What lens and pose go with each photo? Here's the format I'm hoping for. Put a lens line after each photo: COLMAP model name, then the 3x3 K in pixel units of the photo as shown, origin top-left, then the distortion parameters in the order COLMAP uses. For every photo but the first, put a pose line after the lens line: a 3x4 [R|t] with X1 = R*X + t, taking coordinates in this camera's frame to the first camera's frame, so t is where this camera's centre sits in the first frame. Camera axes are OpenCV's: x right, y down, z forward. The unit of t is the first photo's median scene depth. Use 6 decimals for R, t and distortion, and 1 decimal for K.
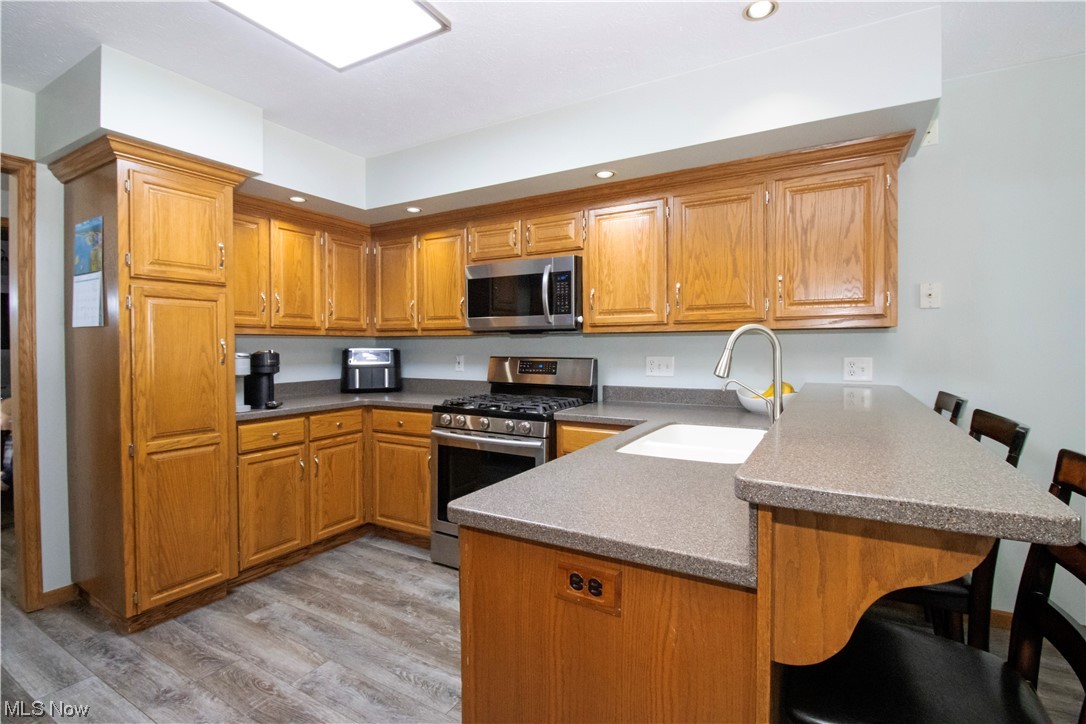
lens RADIAL K [[518.6, 0, 539.6], [0, 518.6, 357.5], [0, 0, 1]] dist [-0.000499, -0.000006]
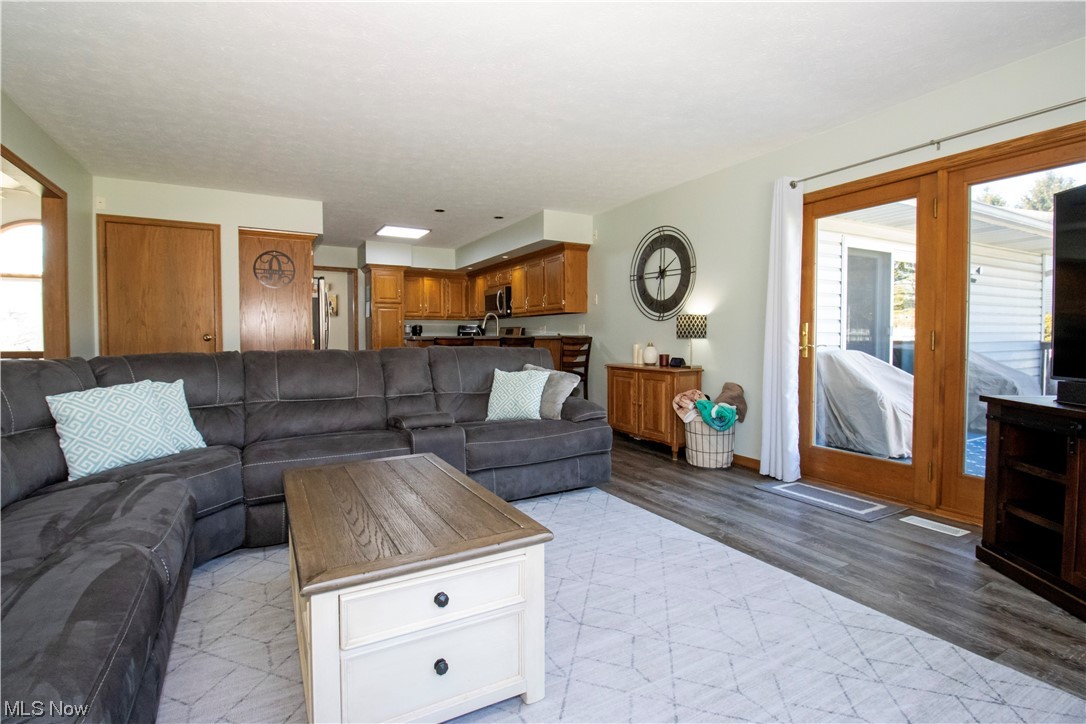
lens RADIAL K [[518.6, 0, 546.6], [0, 518.6, 358.4], [0, 0, 1]] dist [-0.000499, -0.000006]
pose [[0.863599, 0.023574, -0.503628, 1.427146], [-0.008994, 0.999468, 0.031361, 0.070656], [0.504099, -0.022553, 0.863351, -1.039326]]
